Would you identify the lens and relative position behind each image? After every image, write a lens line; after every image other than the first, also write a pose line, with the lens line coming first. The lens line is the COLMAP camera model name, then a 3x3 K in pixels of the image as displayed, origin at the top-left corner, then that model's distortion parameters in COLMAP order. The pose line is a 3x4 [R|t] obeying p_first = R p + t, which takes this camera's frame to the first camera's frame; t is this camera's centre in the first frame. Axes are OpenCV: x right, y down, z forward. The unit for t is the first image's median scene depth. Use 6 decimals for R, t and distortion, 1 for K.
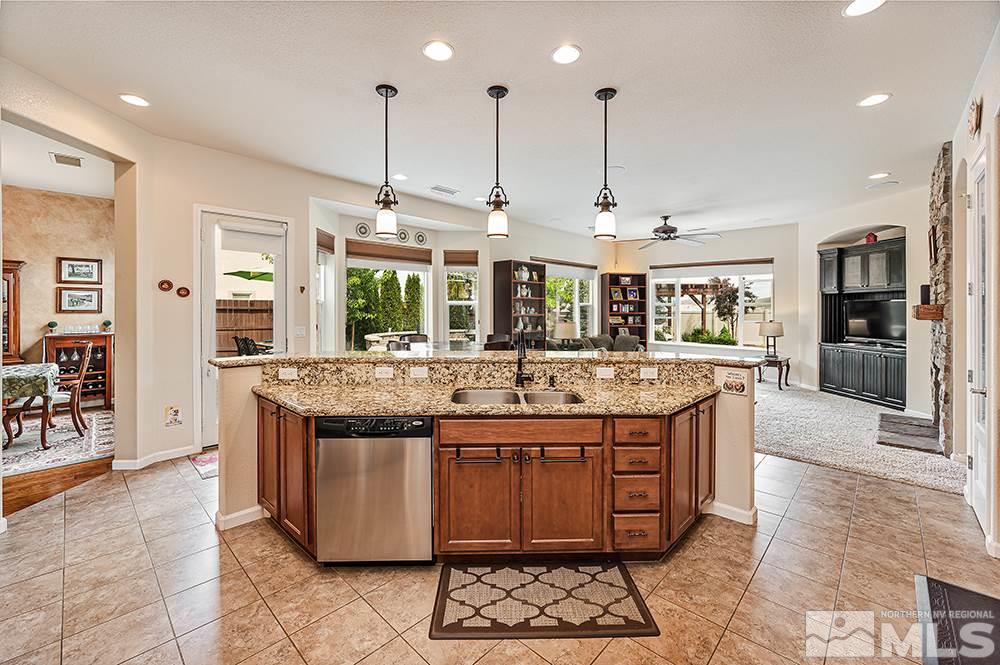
lens RADIAL K [[412.2, 0, 504.2], [0, 412.2, 318.1], [0, 0, 1]] dist [-0.013232, -0.000279]
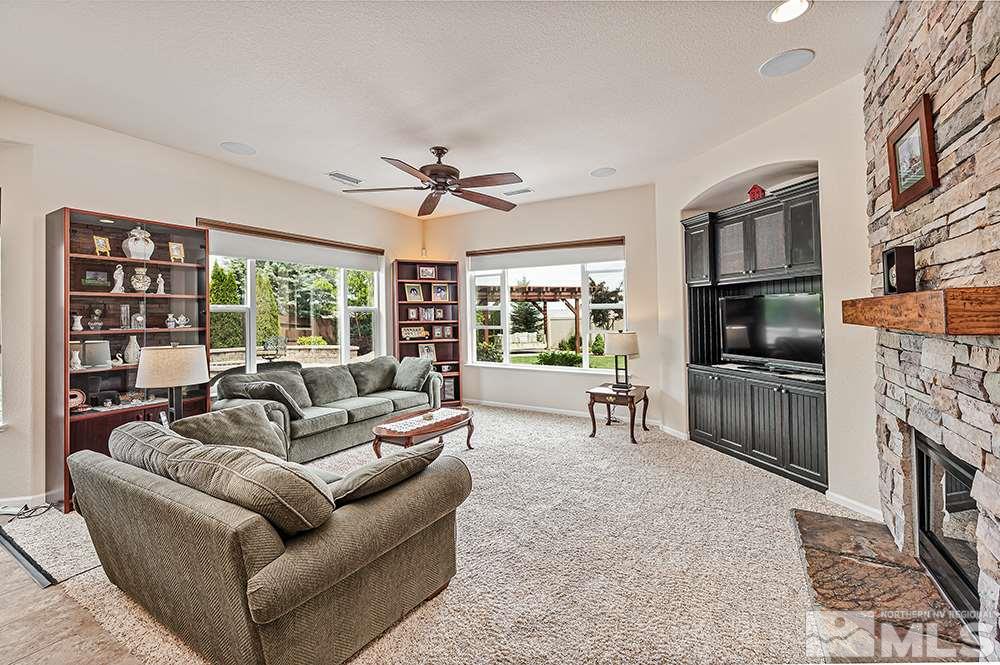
lens RADIAL K [[412.2, 0, 504.2], [0, 412.2, 318.1], [0, 0, 1]] dist [-0.013232, -0.000279]
pose [[0.972462, -0.014970, 0.232578, 0.334519], [0.019327, 0.999678, -0.016466, -0.006185], [-0.232257, 0.020507, 0.972438, 0.427662]]
